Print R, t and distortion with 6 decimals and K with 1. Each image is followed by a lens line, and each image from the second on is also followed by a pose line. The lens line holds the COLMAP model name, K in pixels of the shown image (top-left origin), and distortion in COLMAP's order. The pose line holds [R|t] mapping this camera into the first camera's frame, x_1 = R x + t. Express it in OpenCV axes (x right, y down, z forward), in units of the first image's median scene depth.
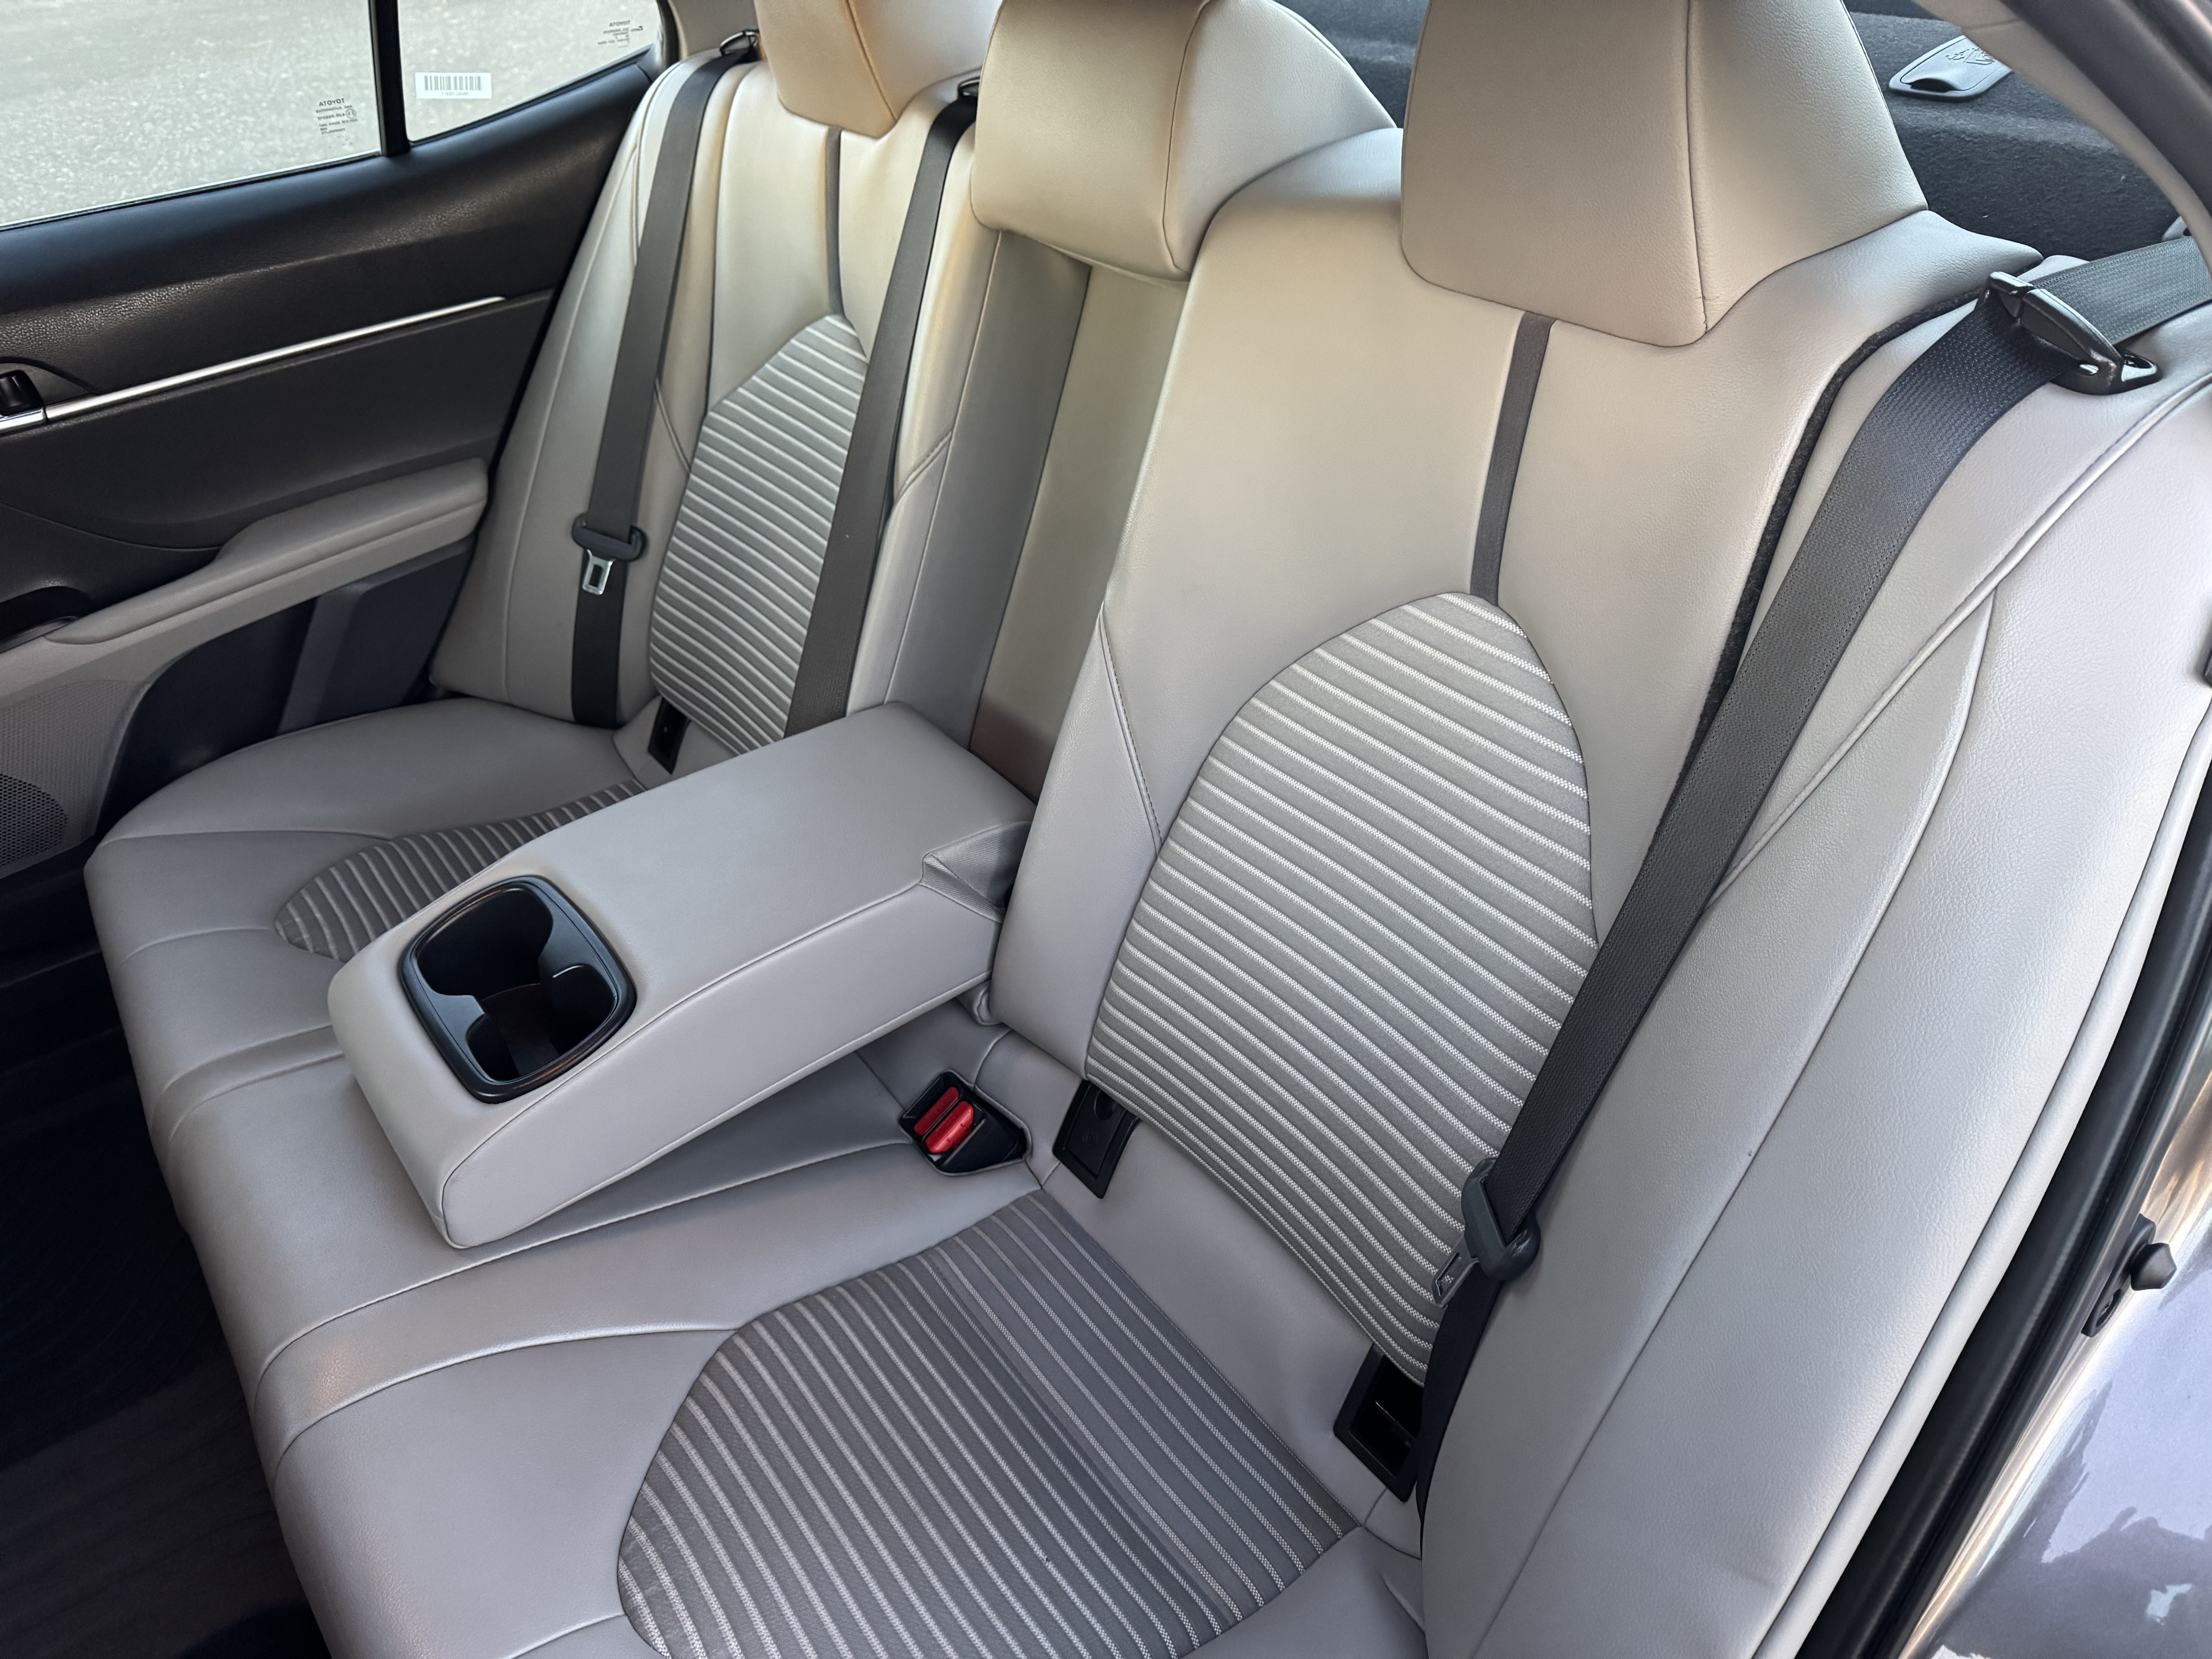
lens RADIAL K [[1545.1, 0, 1106.0], [0, 1545.1, 829.5], [0, 0, 1]] dist [0.105378, -0.137044]
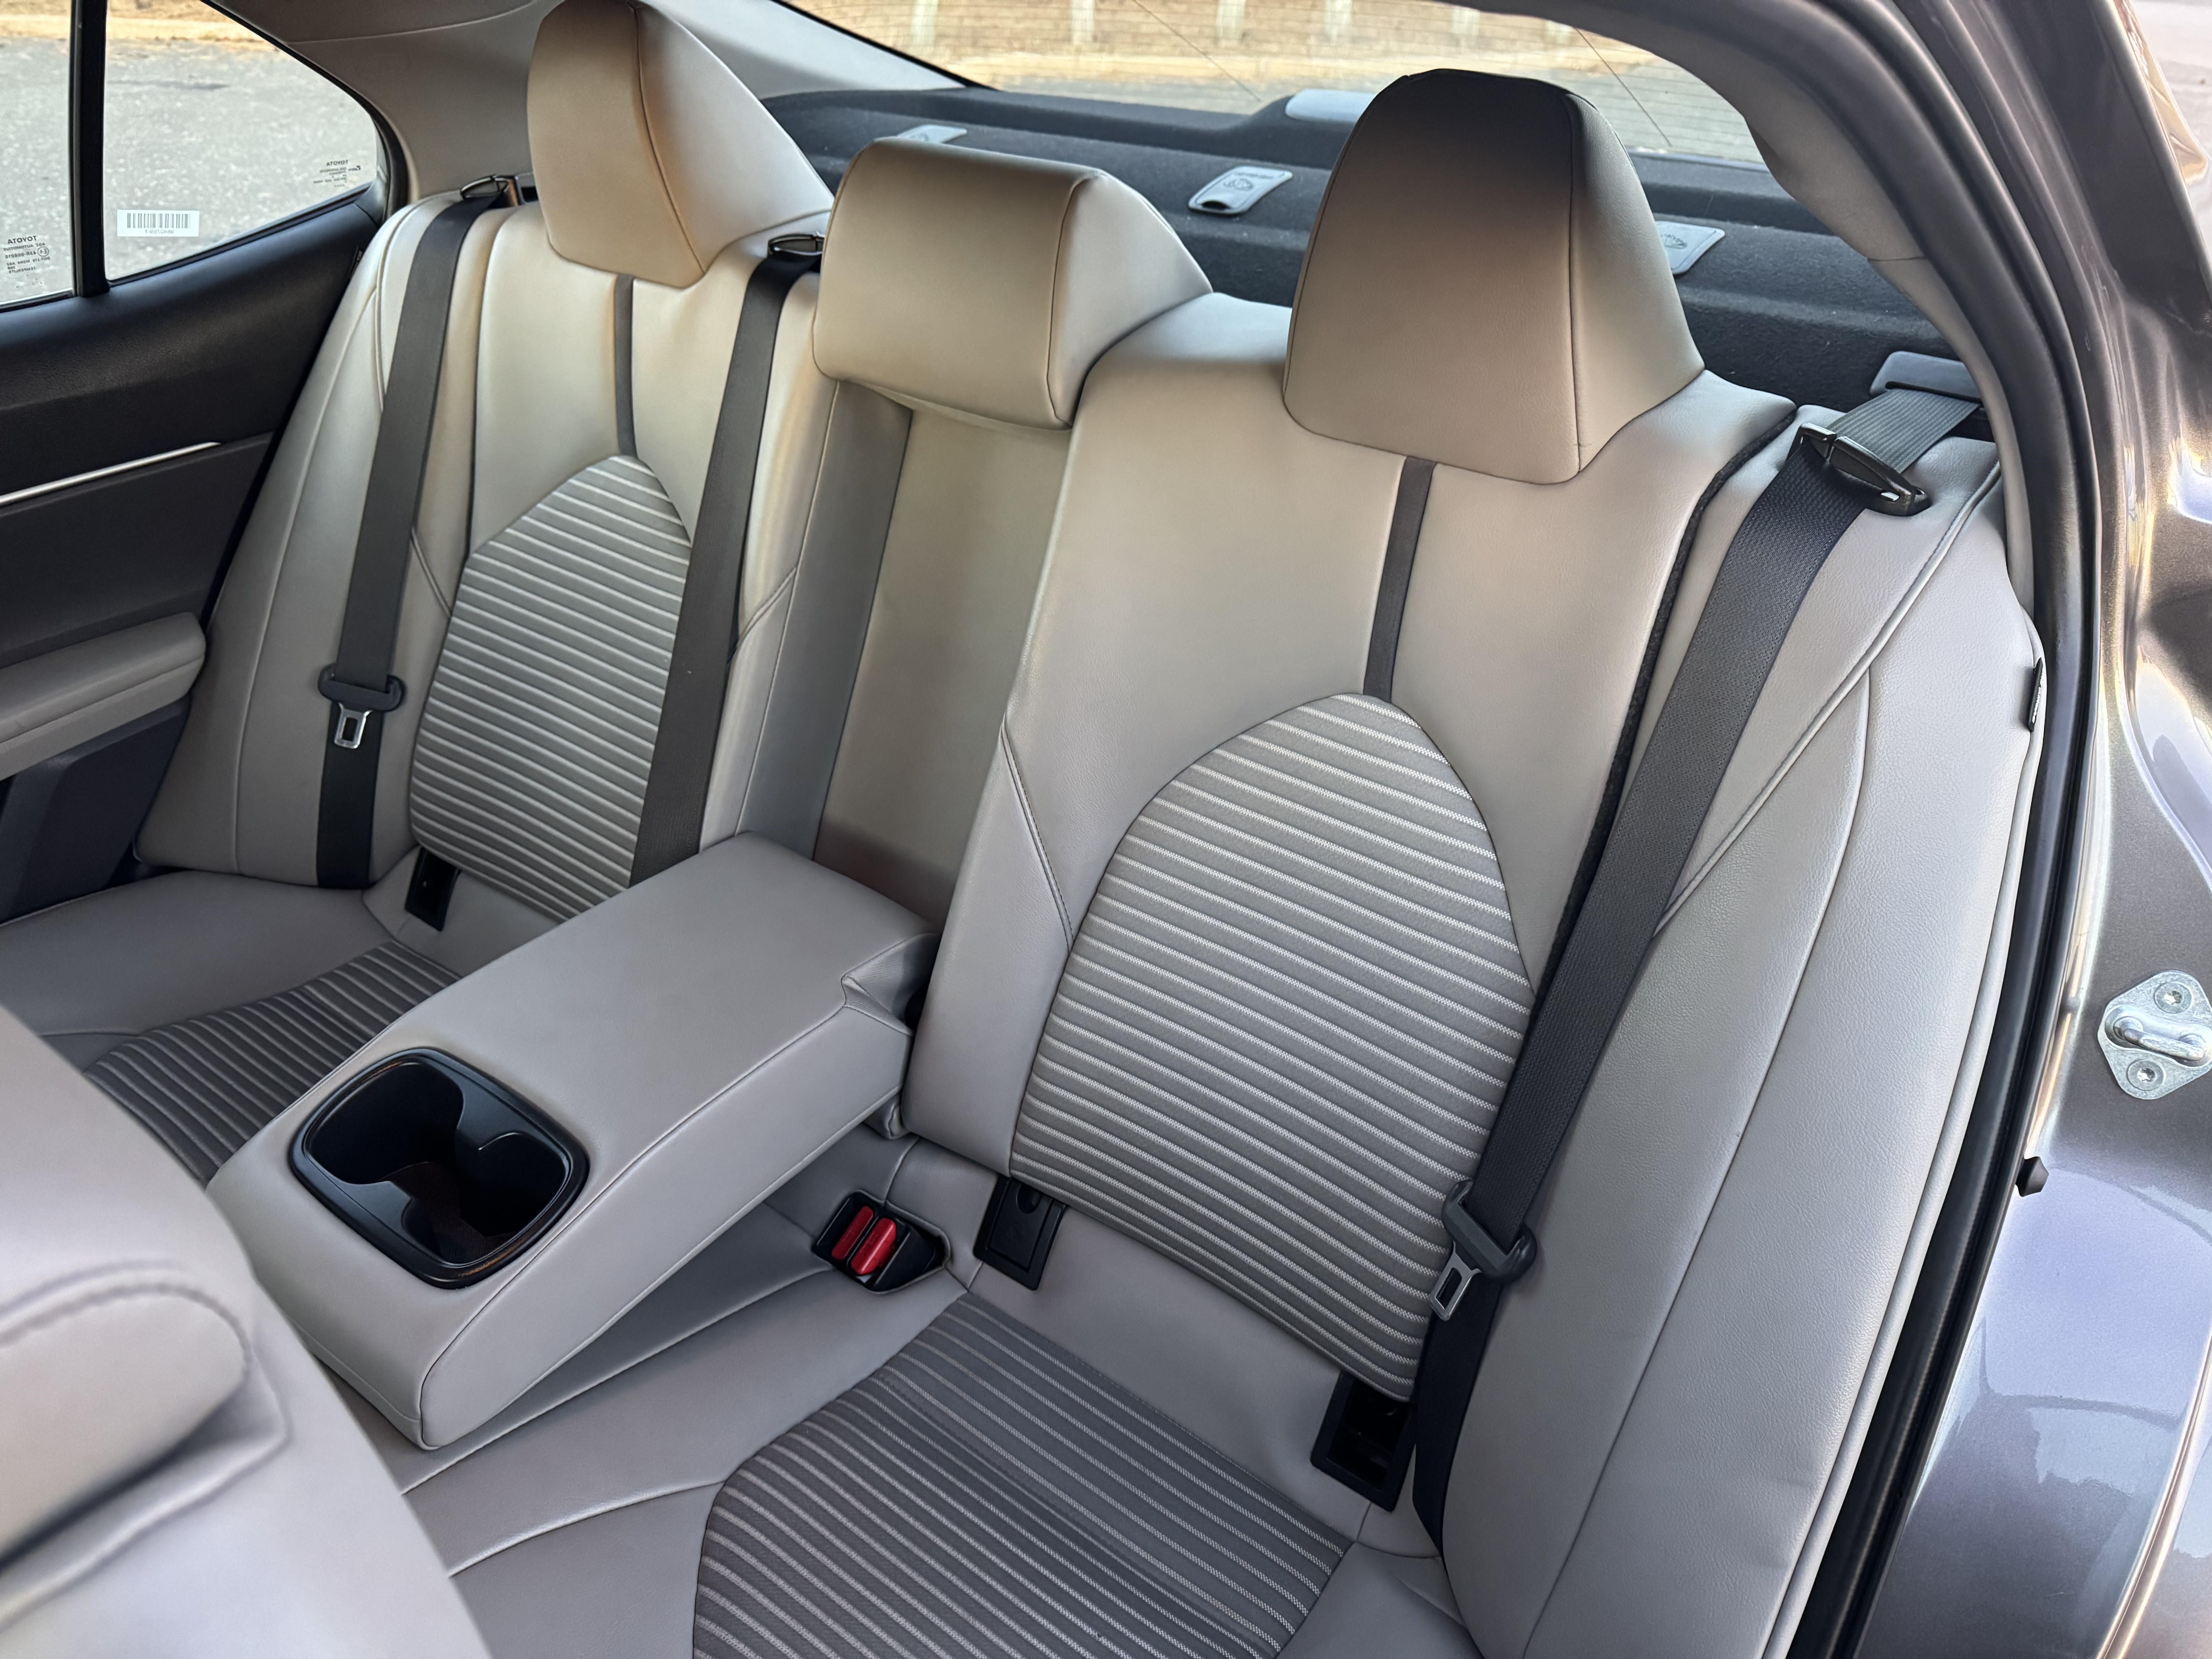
lens RADIAL K [[1545.1, 0, 1106.0], [0, 1545.1, 829.5], [0, 0, 1]] dist [0.105378, -0.137044]
pose [[0.957848, -0.085232, 0.274341, -0.227072], [0.103002, 0.993372, -0.051008, -0.010364], [-0.268175, 0.077116, 0.960279, -0.036772]]
